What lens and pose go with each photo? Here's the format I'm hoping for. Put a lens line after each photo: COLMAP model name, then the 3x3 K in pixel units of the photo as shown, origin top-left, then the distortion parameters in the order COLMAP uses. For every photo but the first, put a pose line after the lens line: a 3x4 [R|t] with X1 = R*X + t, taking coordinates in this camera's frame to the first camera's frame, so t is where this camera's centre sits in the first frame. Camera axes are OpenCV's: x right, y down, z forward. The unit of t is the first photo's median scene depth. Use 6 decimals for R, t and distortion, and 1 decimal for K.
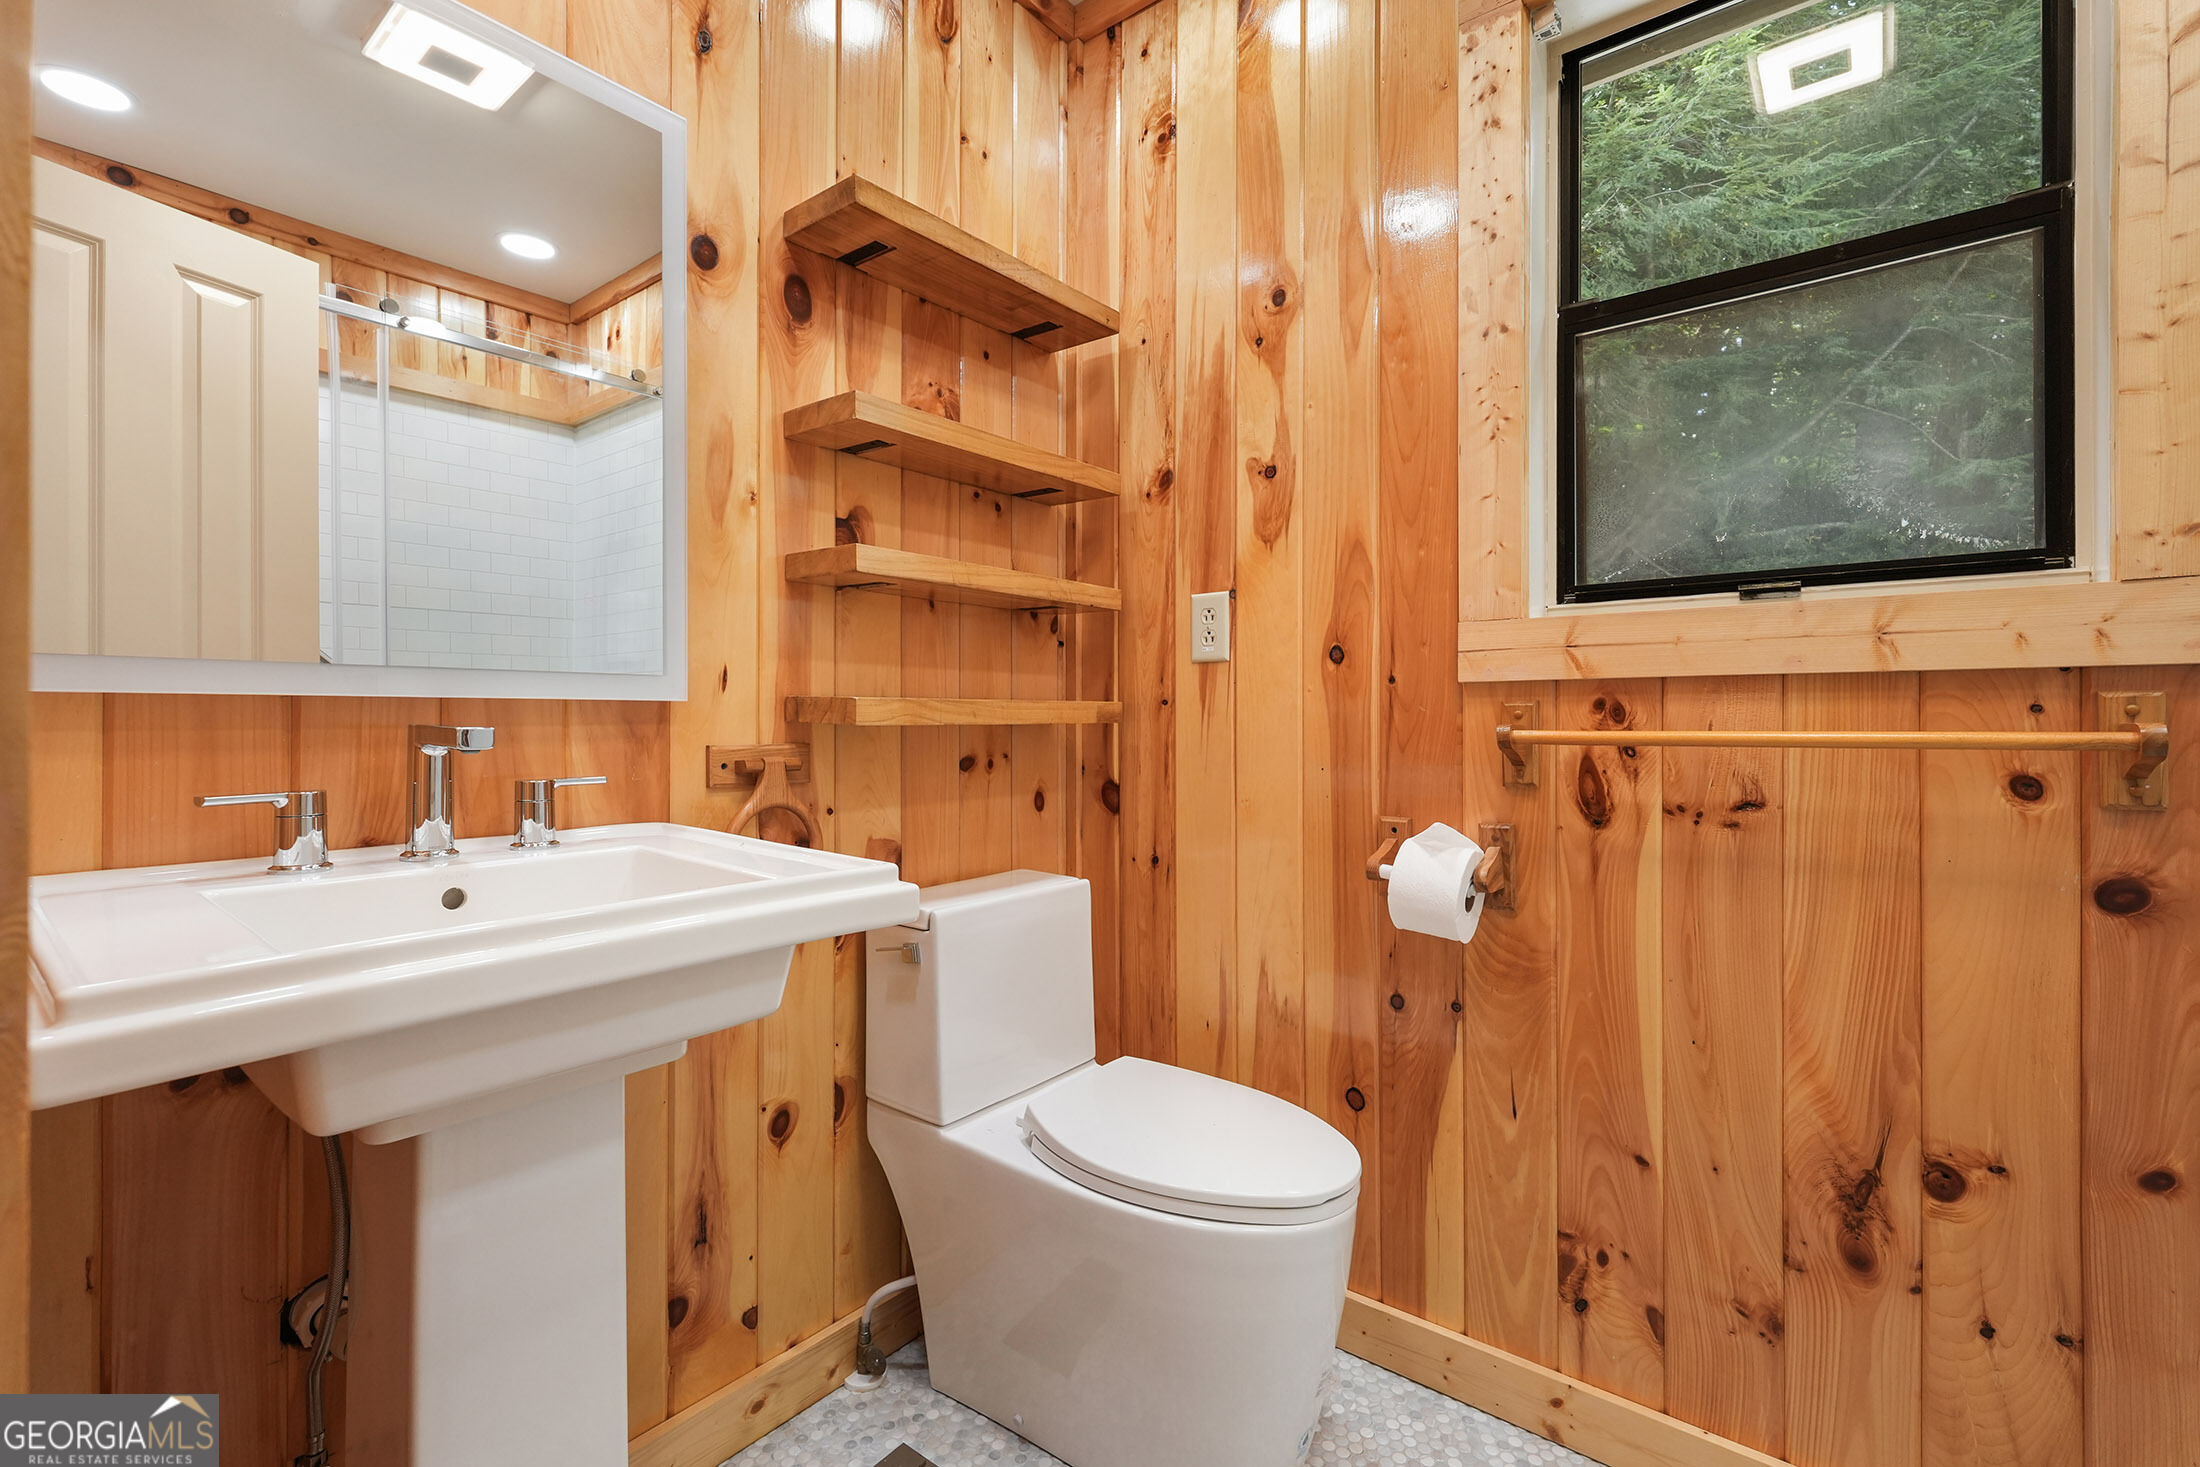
lens RADIAL K [[967.9, 0, 1094.1], [0, 967.9, 722.4], [0, 0, 1]] dist [0.005958, -0.000829]
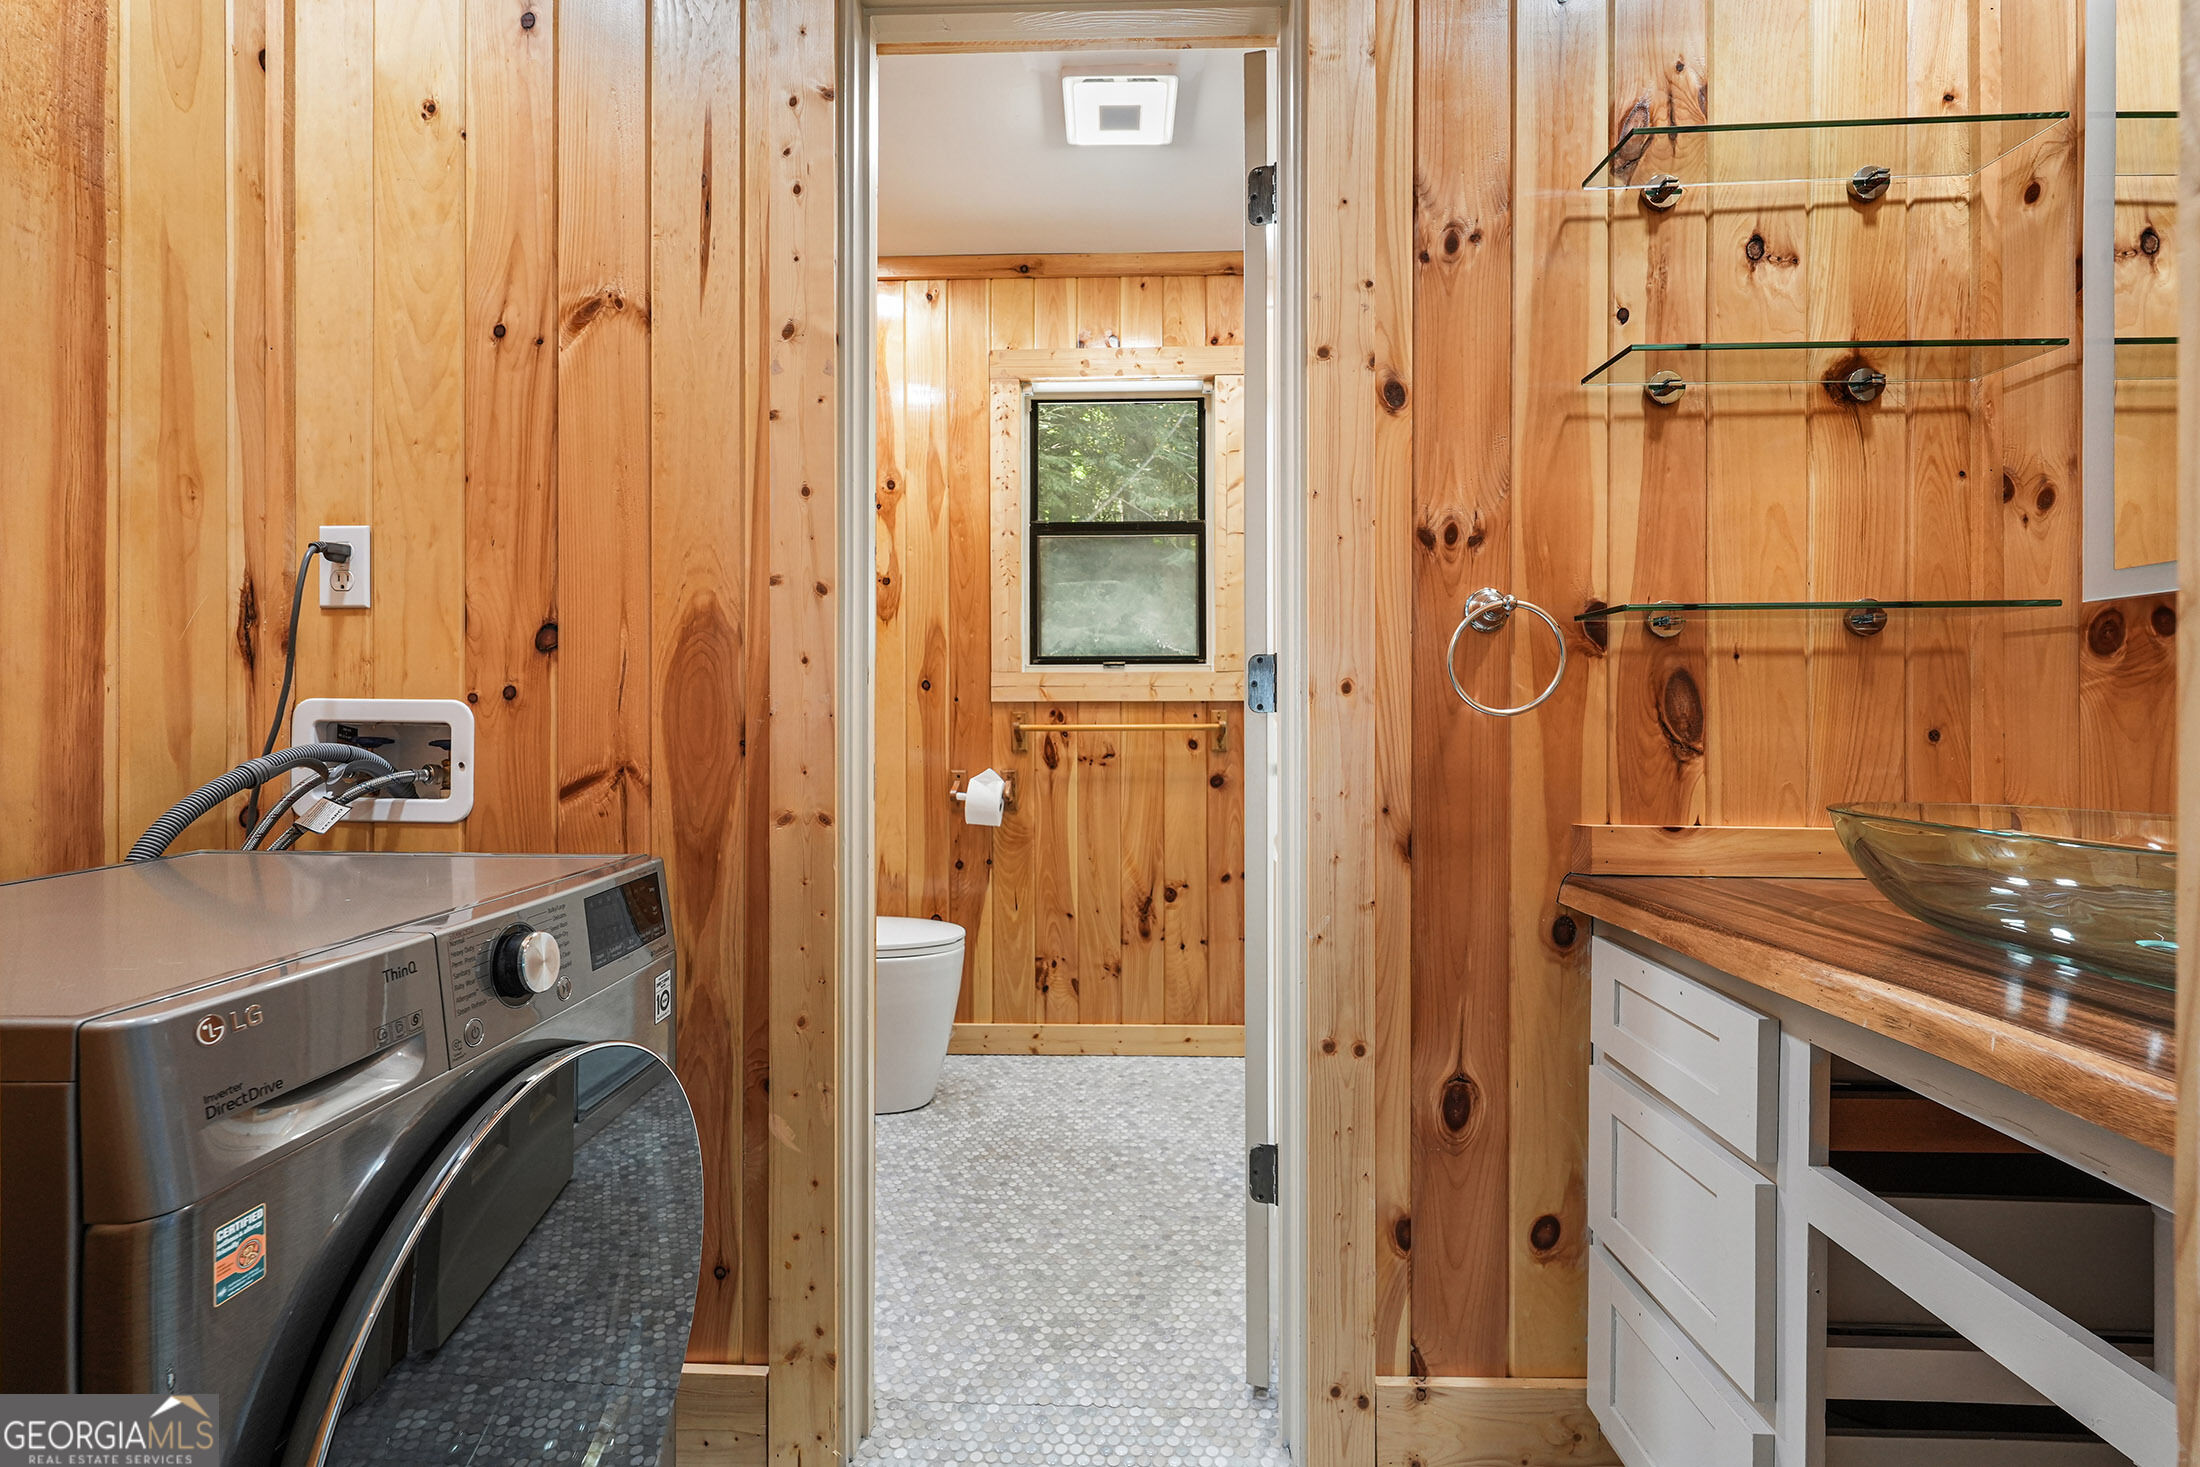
lens RADIAL K [[967.9, 0, 1094.1], [0, 967.9, 722.4], [0, 0, 1]] dist [0.005958, -0.000829]
pose [[0.808689, 0.000811, 0.588236, -0.699536], [0.001956, 0.999990, -0.004068, 0.012299], [-0.588233, 0.004440, 0.808679, -0.837079]]
